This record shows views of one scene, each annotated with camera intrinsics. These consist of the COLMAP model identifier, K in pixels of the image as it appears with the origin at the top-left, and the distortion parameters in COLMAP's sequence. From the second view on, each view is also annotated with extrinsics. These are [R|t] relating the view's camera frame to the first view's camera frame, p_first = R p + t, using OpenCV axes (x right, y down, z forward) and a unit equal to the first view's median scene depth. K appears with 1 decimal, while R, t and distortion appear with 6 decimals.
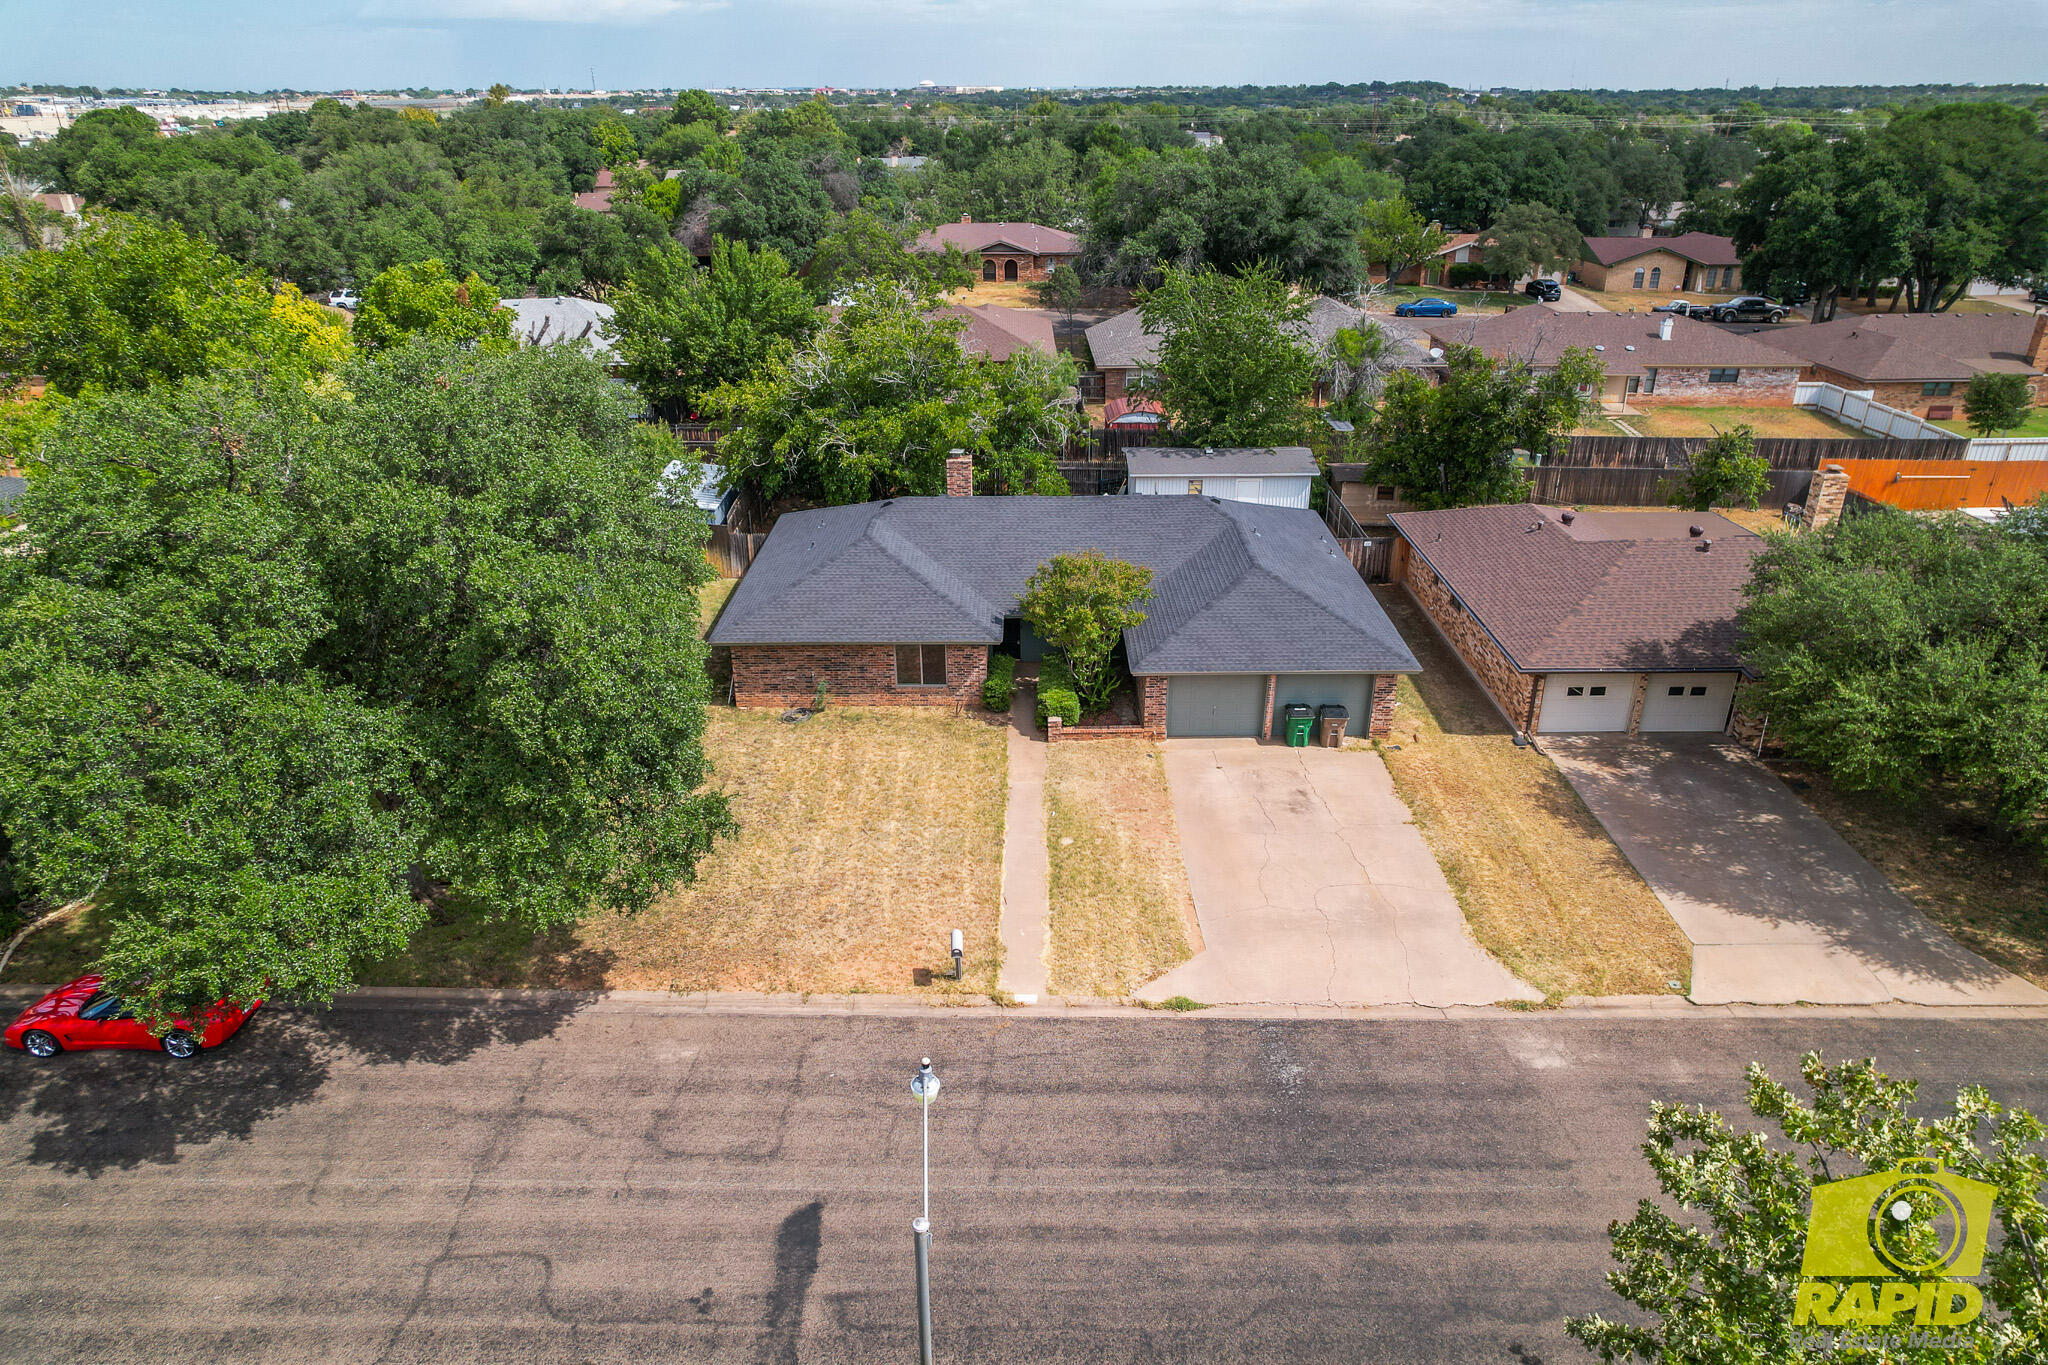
lens RADIAL K [[1302.8, 0, 1031.6], [0, 1302.8, 686.3], [0, 0, 1]] dist [-0.077185, 0.071365]
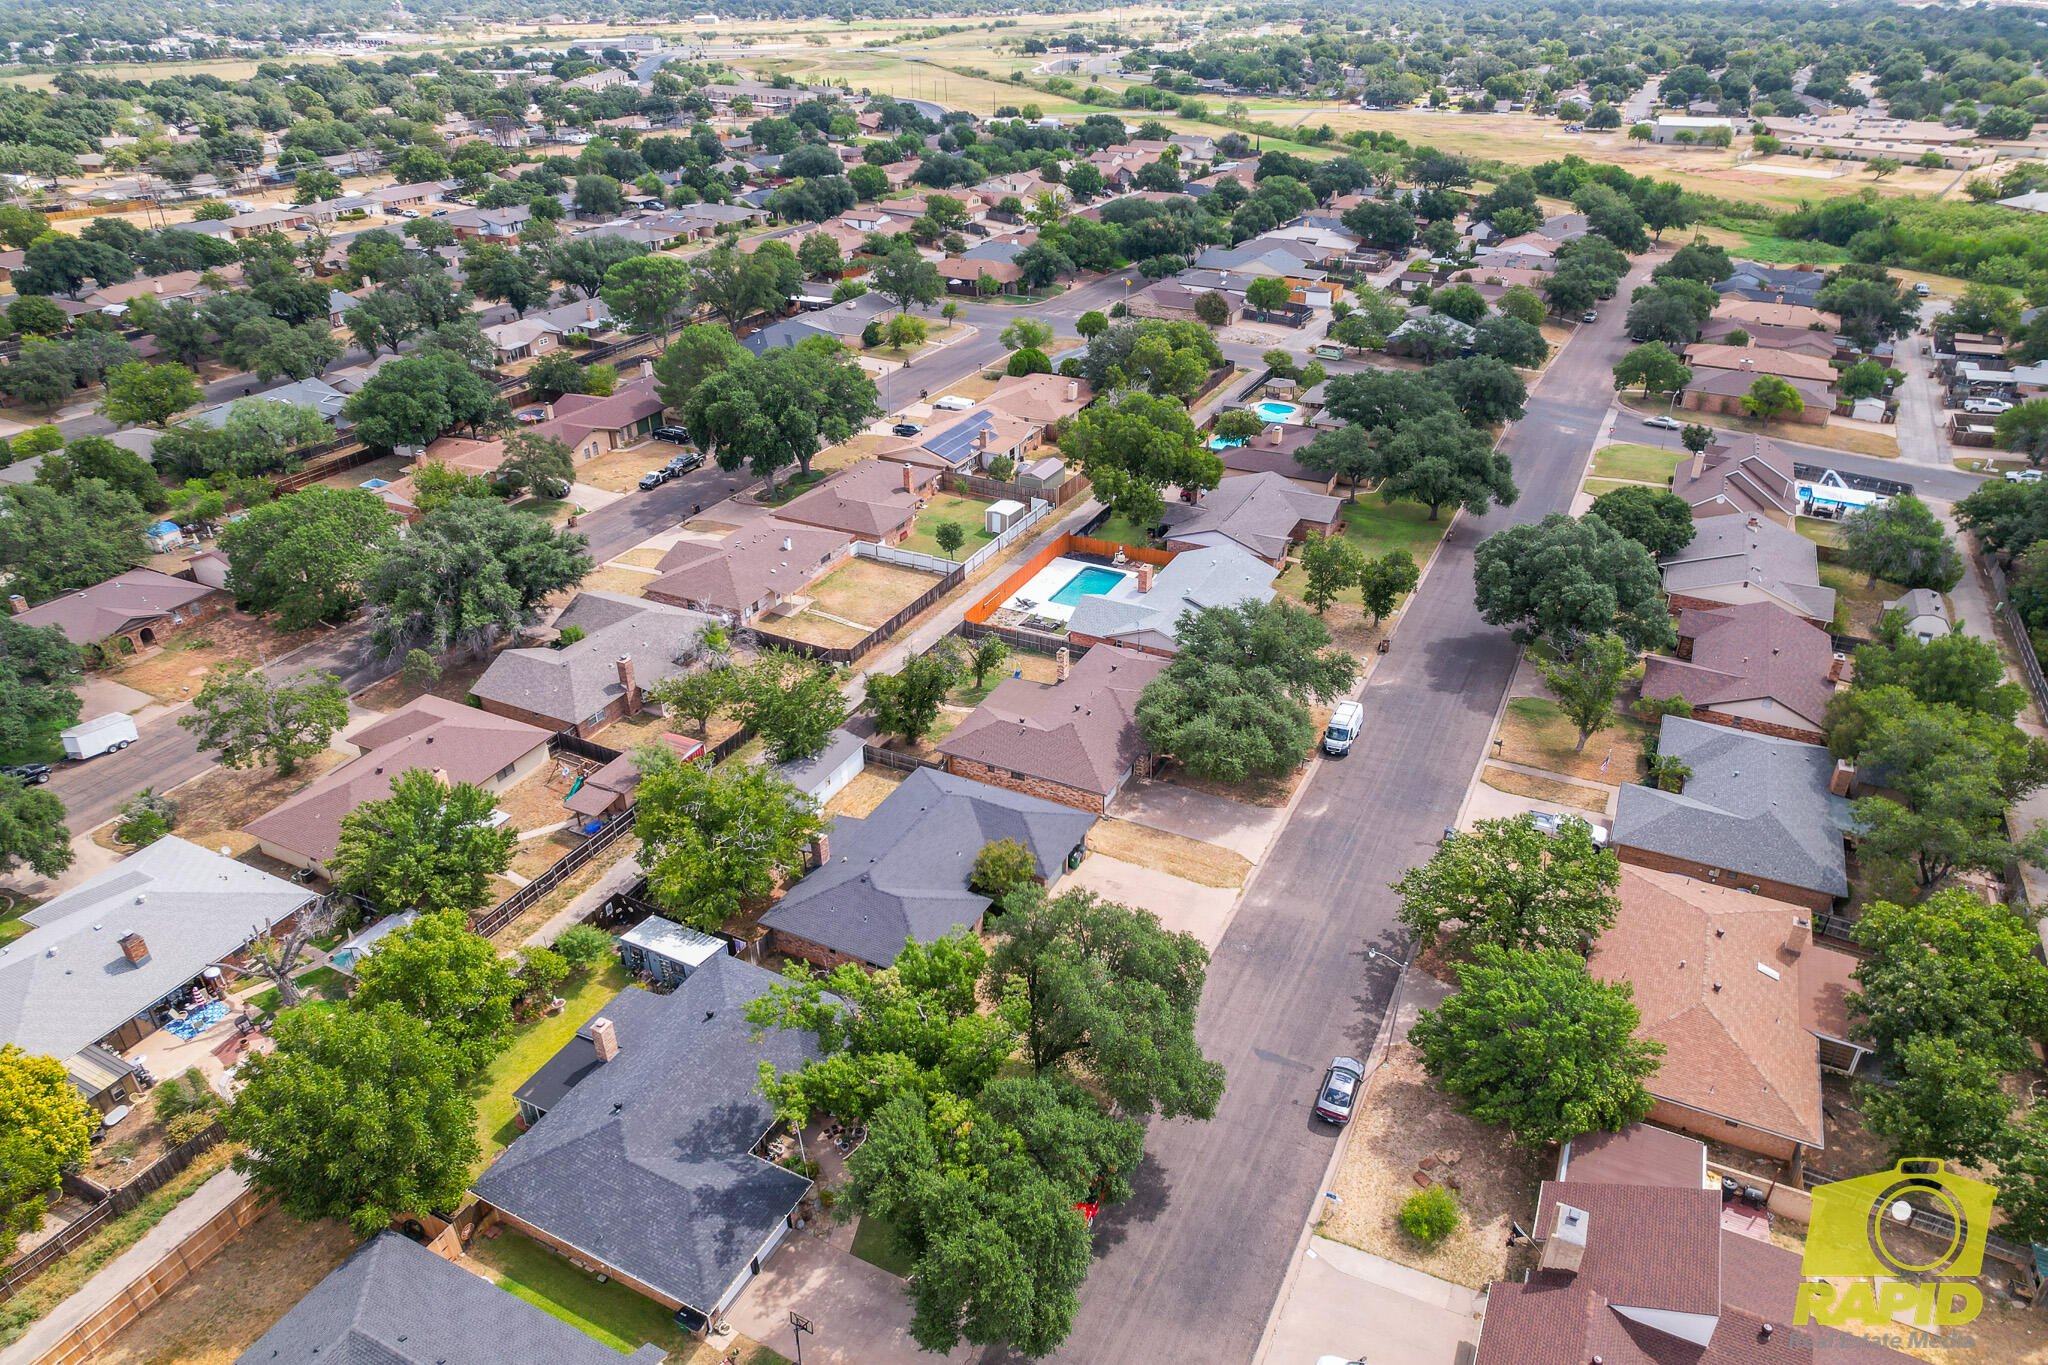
lens RADIAL K [[1302.8, 0, 1031.6], [0, 1302.8, 686.3], [0, 0, 1]] dist [-0.077185, 0.071365]
pose [[0.453852, -0.438554, 0.775686, -2.307861], [0.376770, 0.883306, 0.278952, -1.416624], [-0.807504, 0.165652, 0.566125, -0.553730]]
